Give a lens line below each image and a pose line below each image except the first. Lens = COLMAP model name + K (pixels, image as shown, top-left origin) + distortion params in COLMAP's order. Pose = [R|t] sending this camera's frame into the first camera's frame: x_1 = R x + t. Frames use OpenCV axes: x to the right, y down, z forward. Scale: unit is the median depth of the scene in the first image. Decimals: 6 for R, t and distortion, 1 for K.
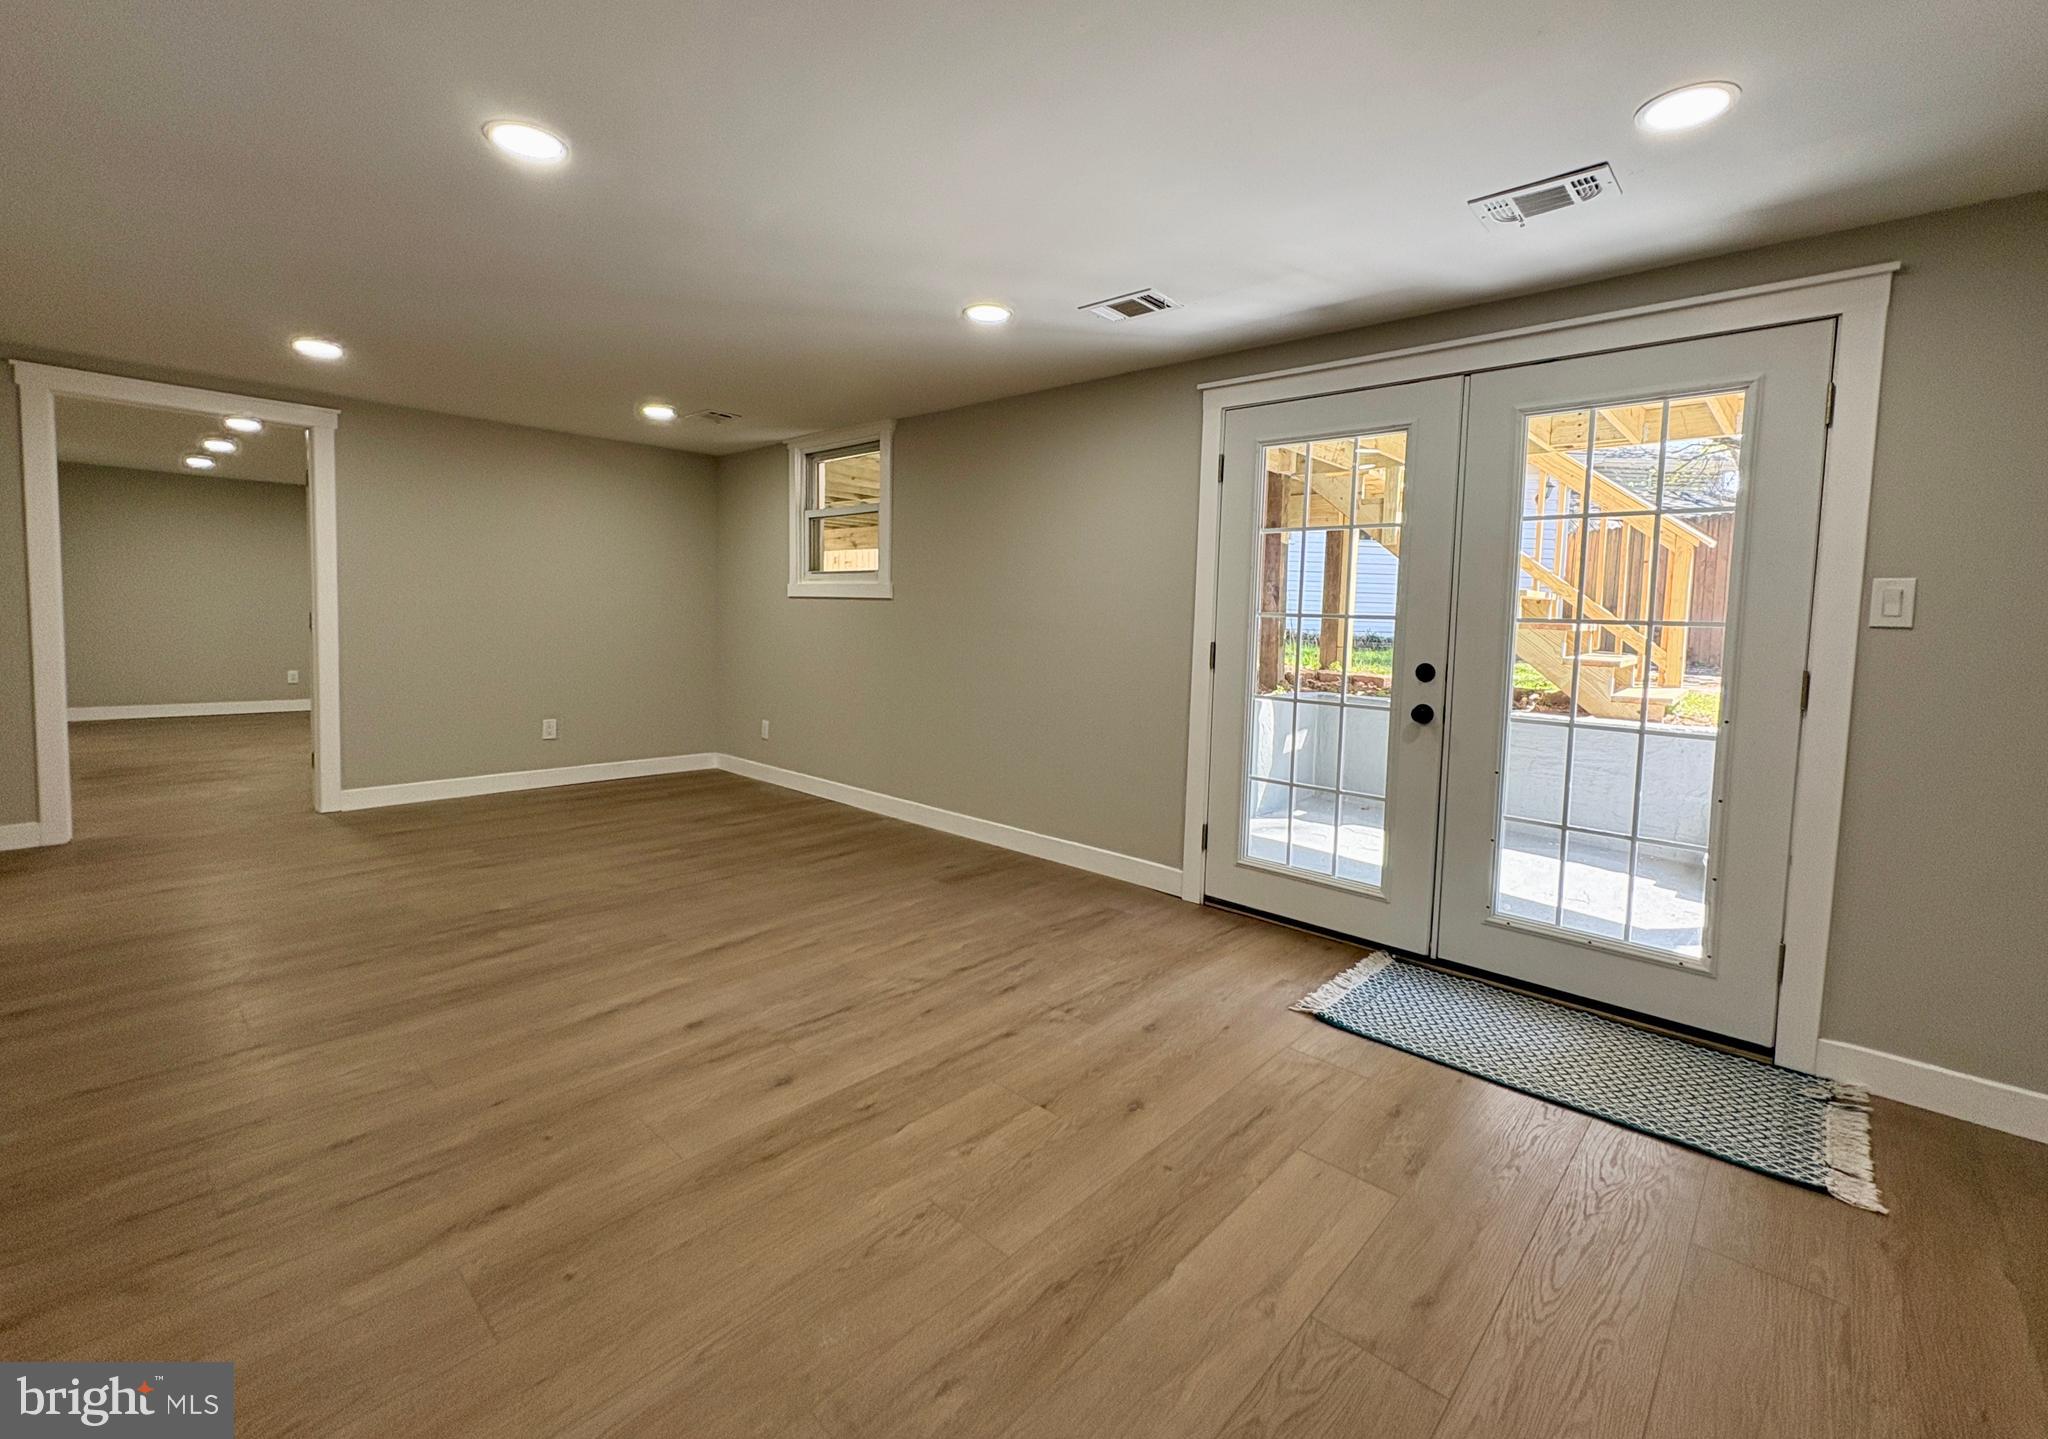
lens RADIAL K [[877.5, 0, 1038.0], [0, 877.5, 662.1], [0, 0, 1]] dist [-0.001873, -0.000065]
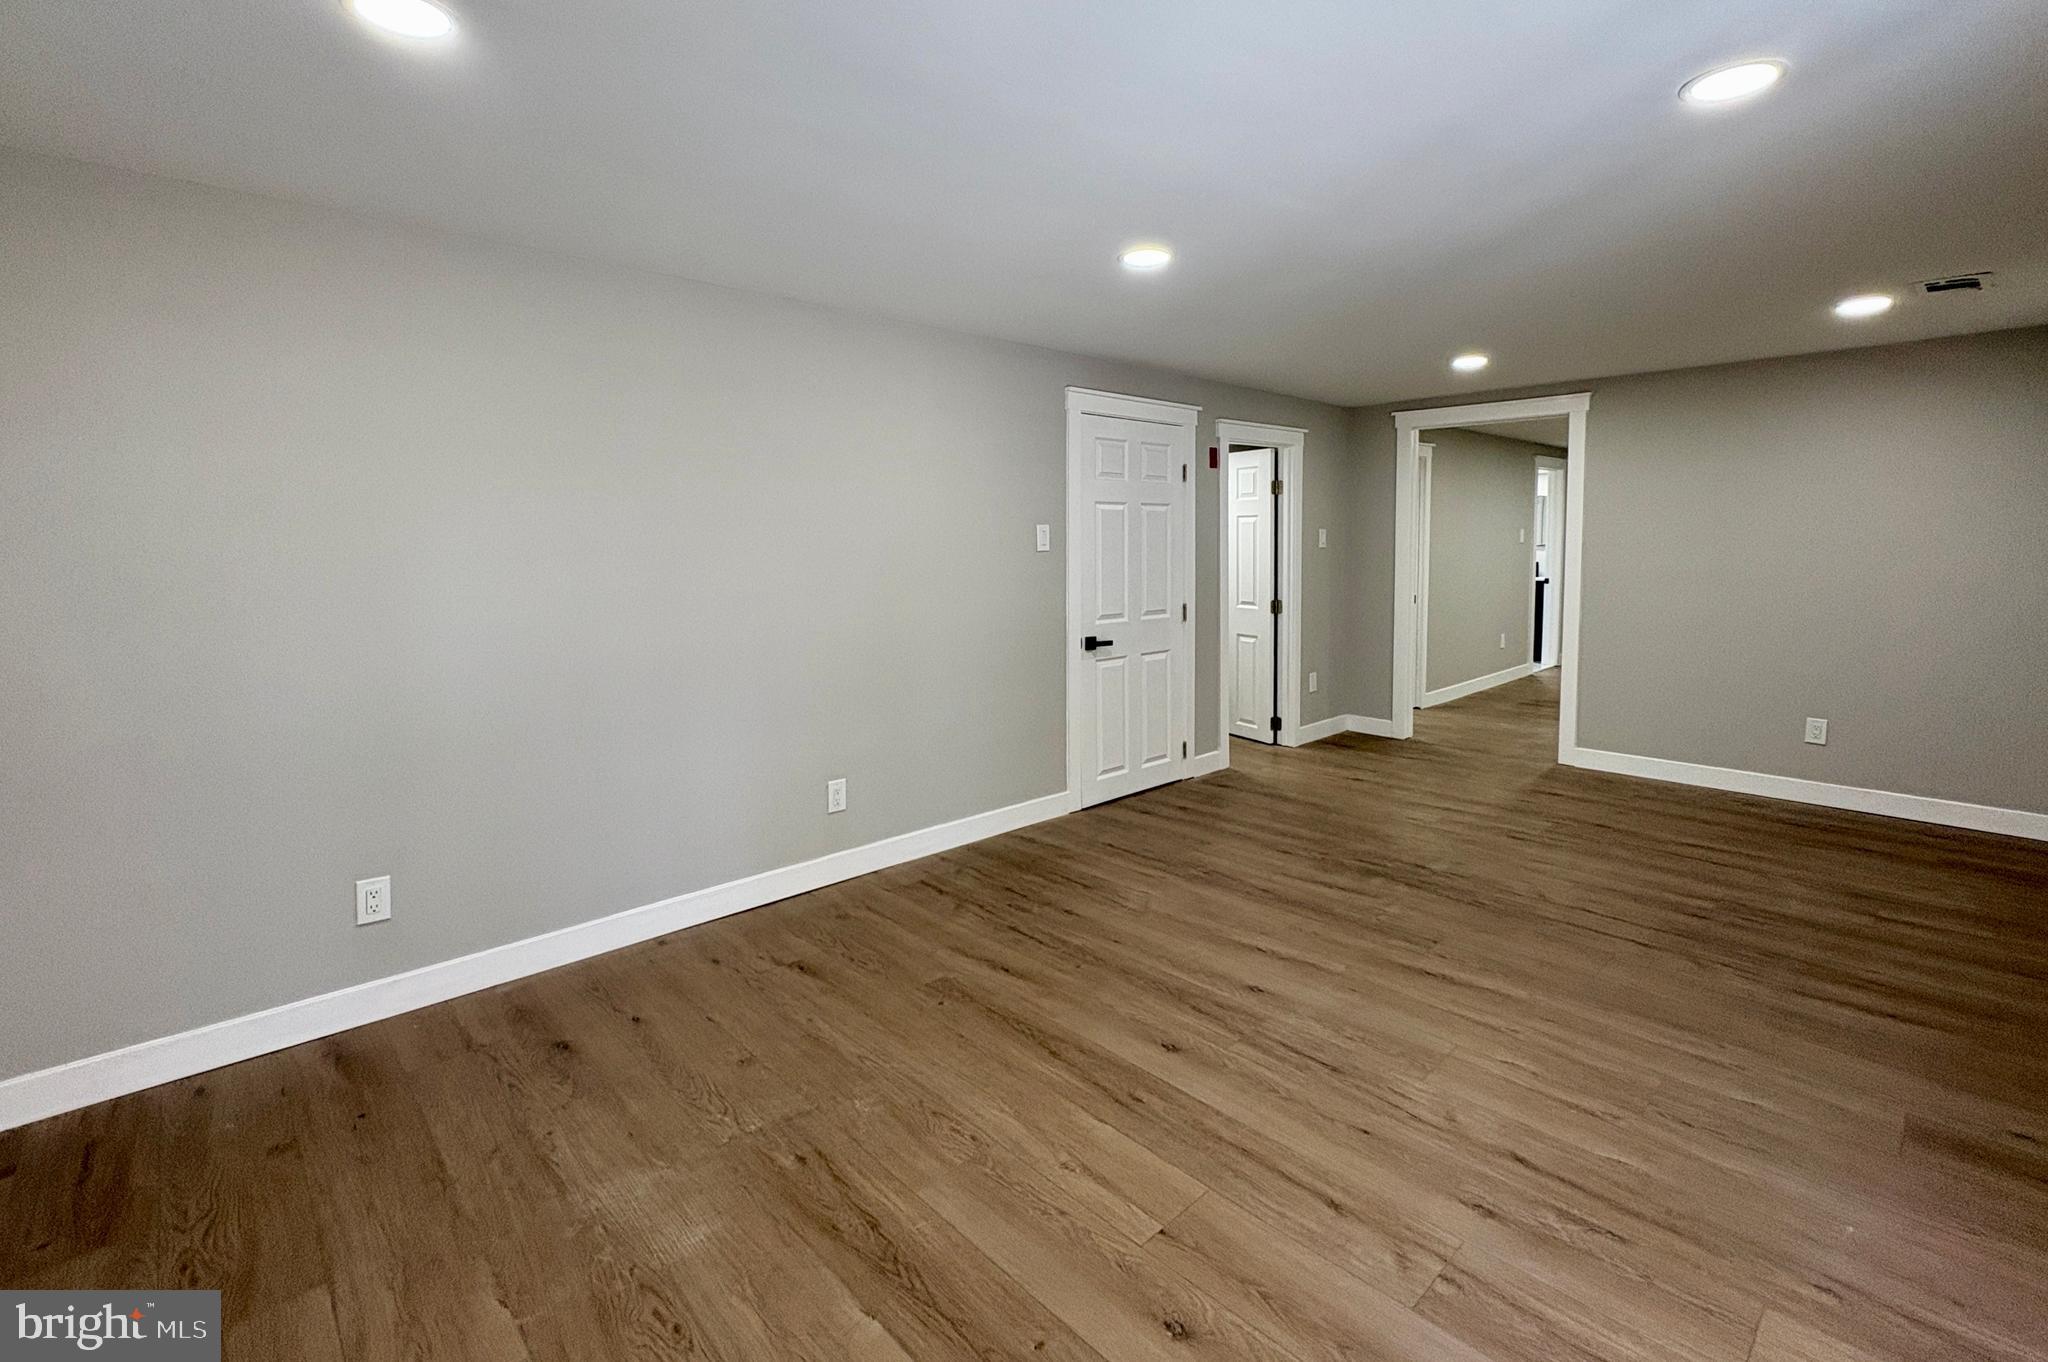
lens RADIAL K [[917.2, 0, 1011.0], [0, 917.2, 579.8], [0, 0, 1]] dist [-0.001092, -0.000498]
pose [[-0.087691, 0.017474, -0.995995, 0.718640], [-0.053452, 0.998323, 0.022221, -0.087210], [0.994713, 0.055186, -0.086609, 0.765941]]
